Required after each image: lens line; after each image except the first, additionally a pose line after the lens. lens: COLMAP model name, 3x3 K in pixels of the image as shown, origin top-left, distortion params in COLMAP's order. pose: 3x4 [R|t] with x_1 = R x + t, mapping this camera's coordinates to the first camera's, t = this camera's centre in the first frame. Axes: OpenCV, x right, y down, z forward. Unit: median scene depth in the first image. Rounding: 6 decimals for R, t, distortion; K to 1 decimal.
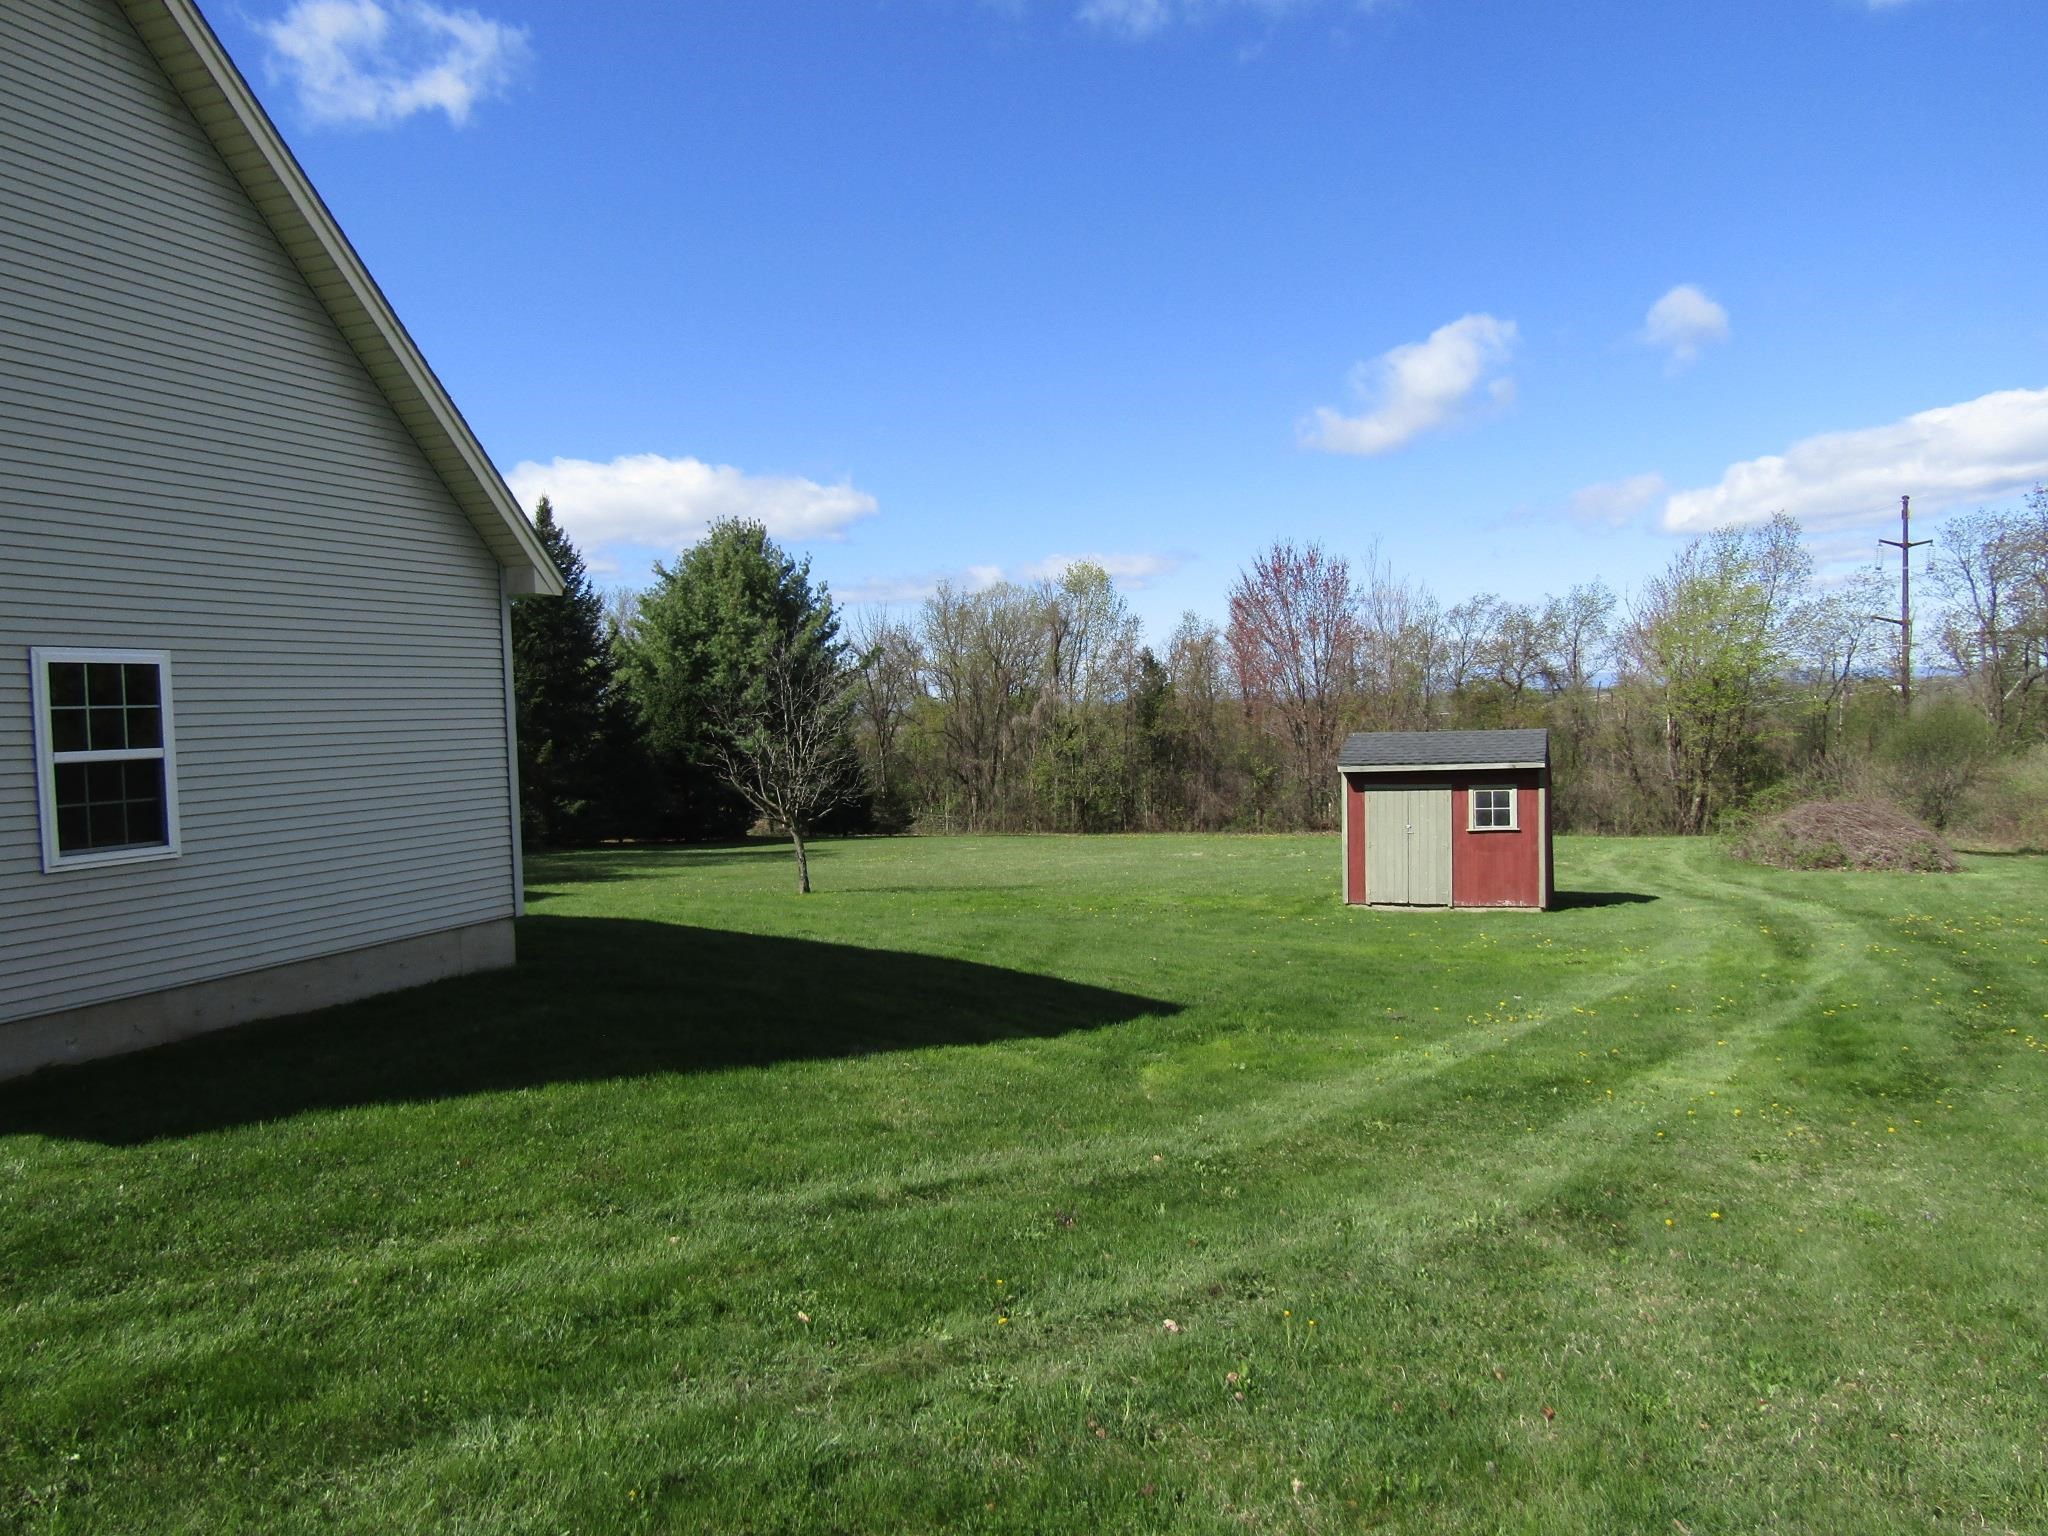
lens RADIAL K [[1462.7, 0, 1024.0], [0, 1462.7, 768.0], [0, 0, 1]] dist [-0.003407, -0.000082]
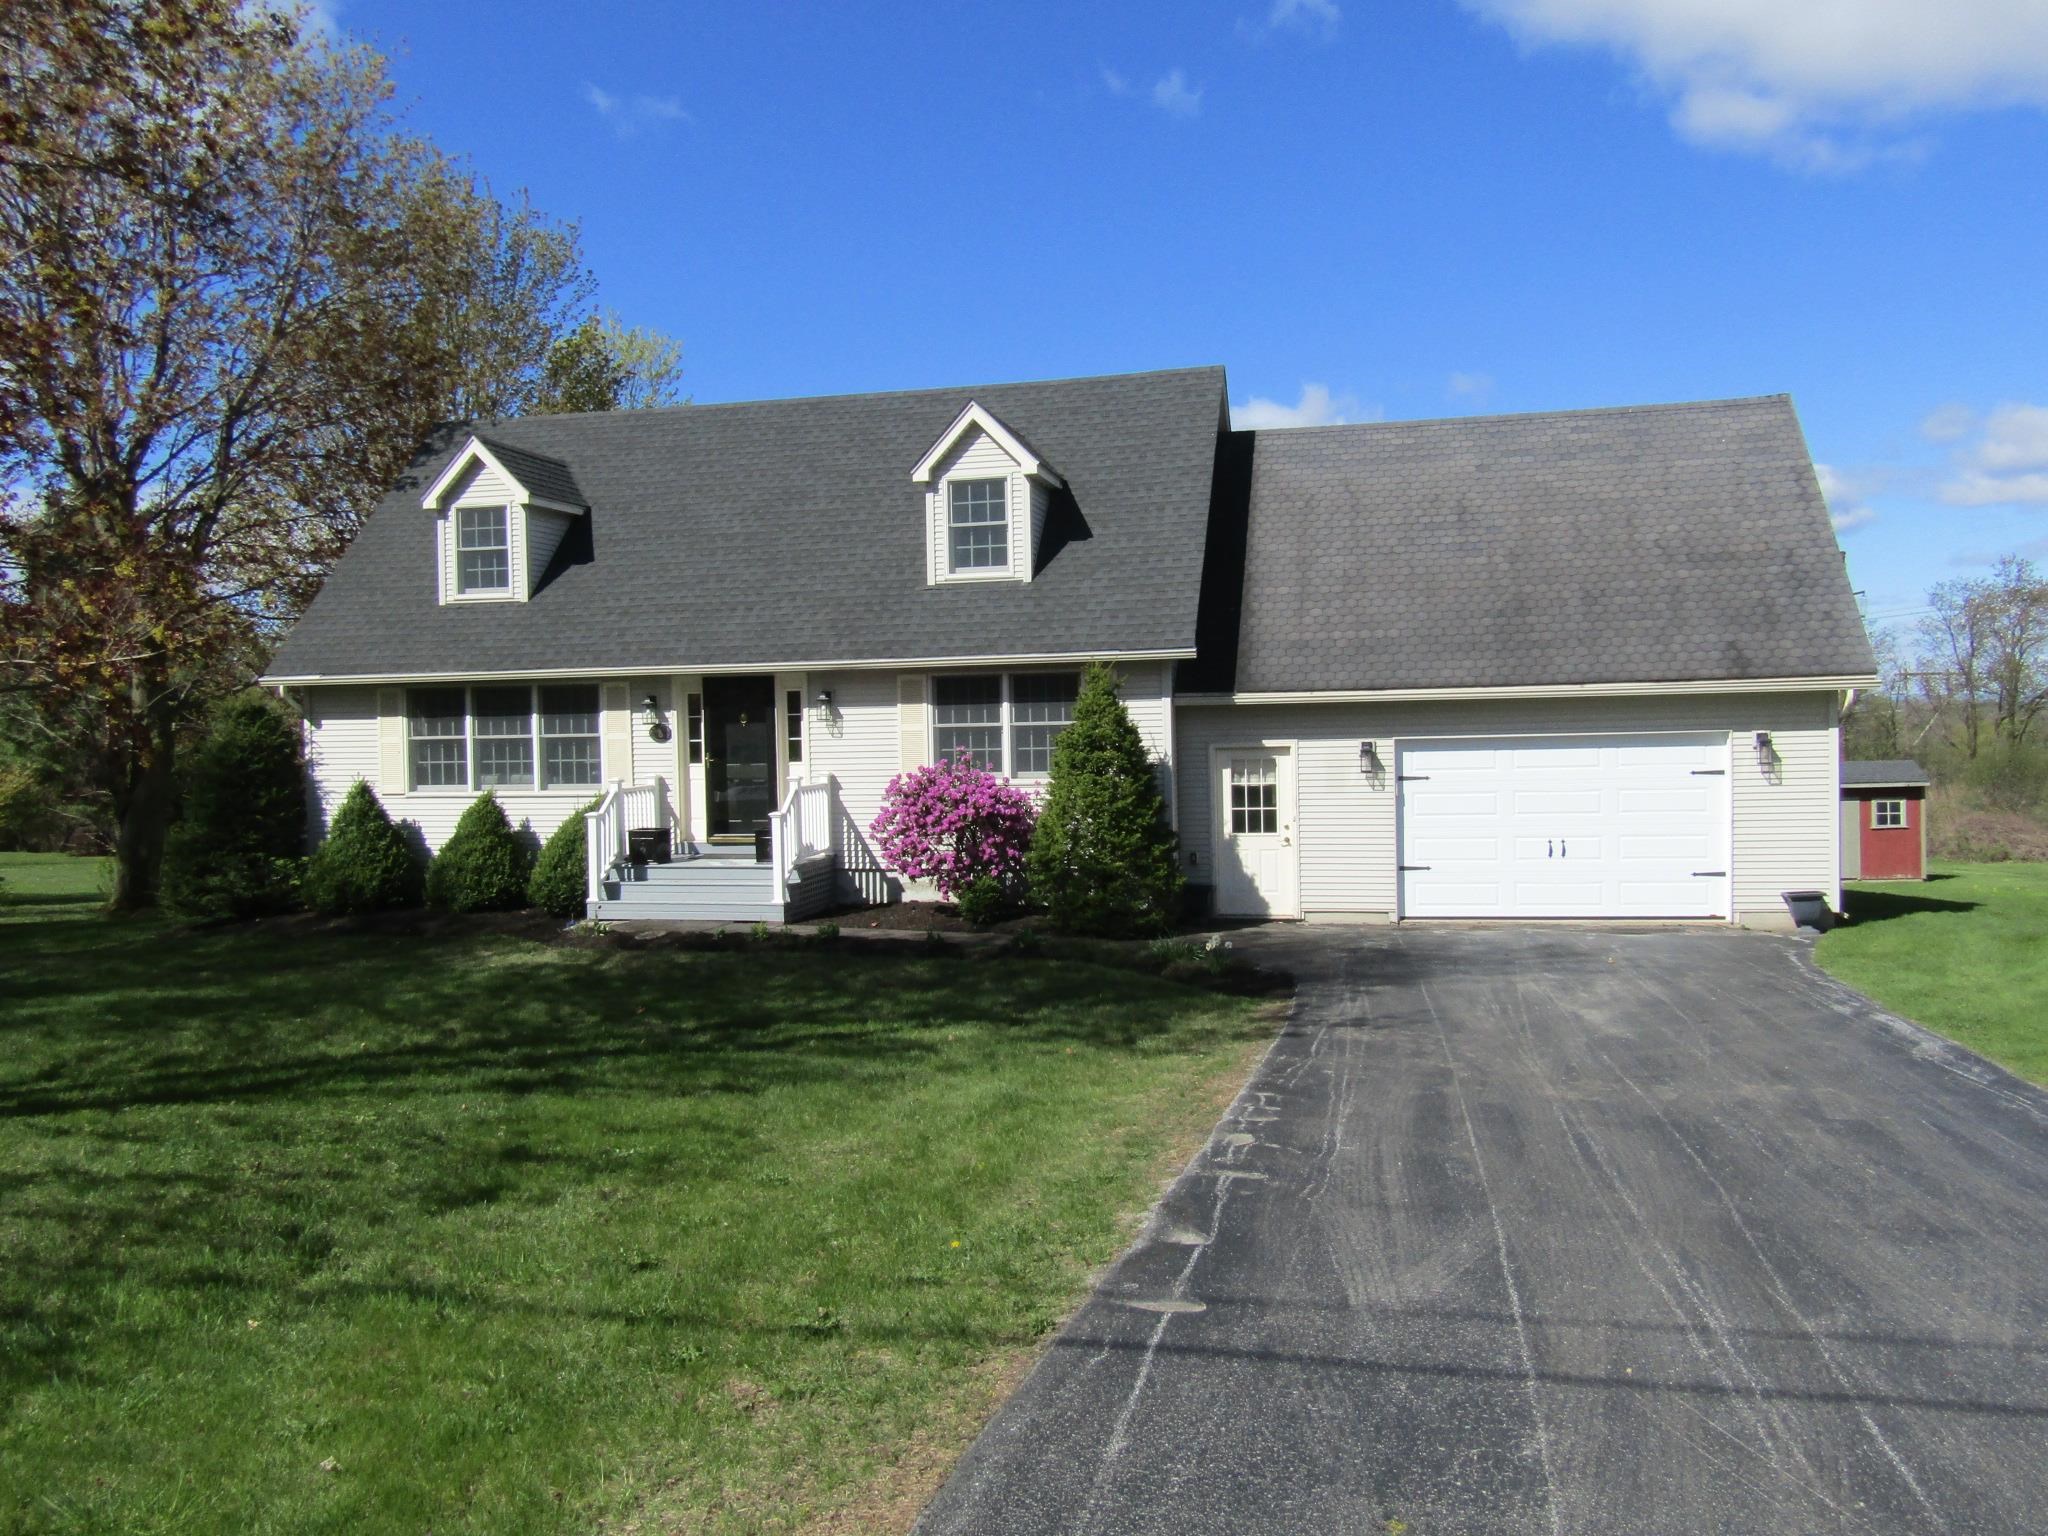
lens RADIAL K [[1556.6, 0, 1024.0], [0, 1556.6, 768.0], [0, 0, 1]] dist [-0.025735, 0.000918]
pose [[0.992282, 0.006431, 0.123839, -0.395805], [-0.004472, 0.999861, -0.016091, 0.006053], [-0.123925, 0.015413, 0.992172, -0.233817]]
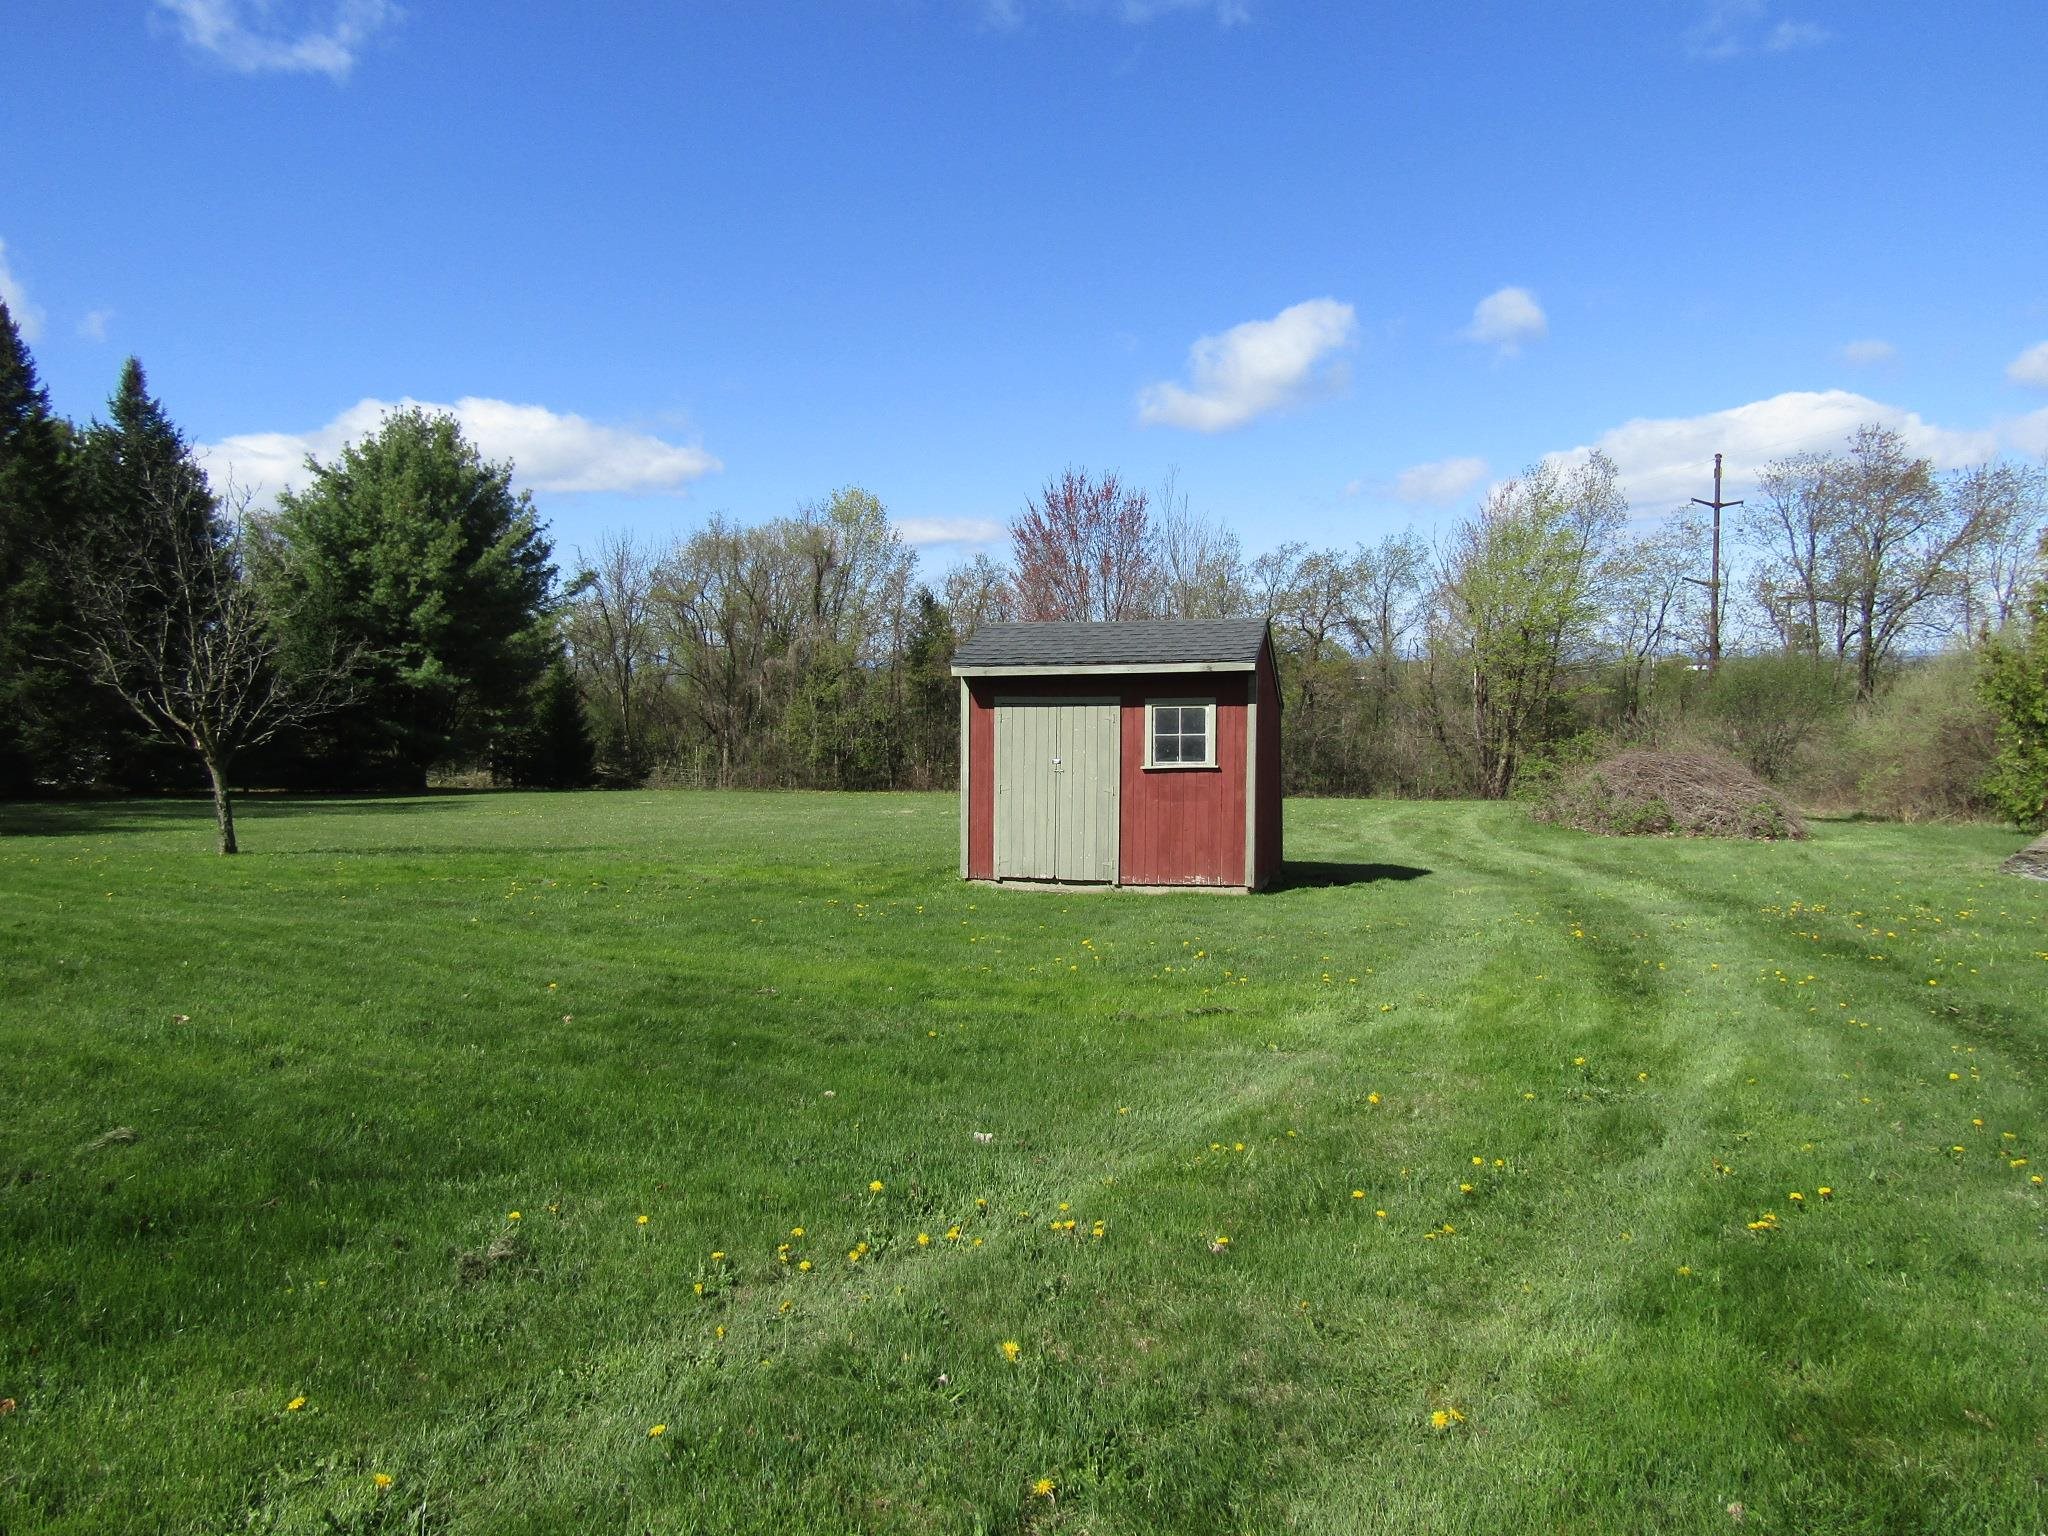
lens RADIAL K [[1462.7, 0, 1024.0], [0, 1462.7, 768.0], [0, 0, 1]] dist [-0.003407, -0.000082]
pose [[0.993749, 0.013371, 0.110832, 0.096900], [-0.016066, 0.999596, 0.023460, 0.015334], [-0.110474, -0.025094, 0.993562, 0.195053]]
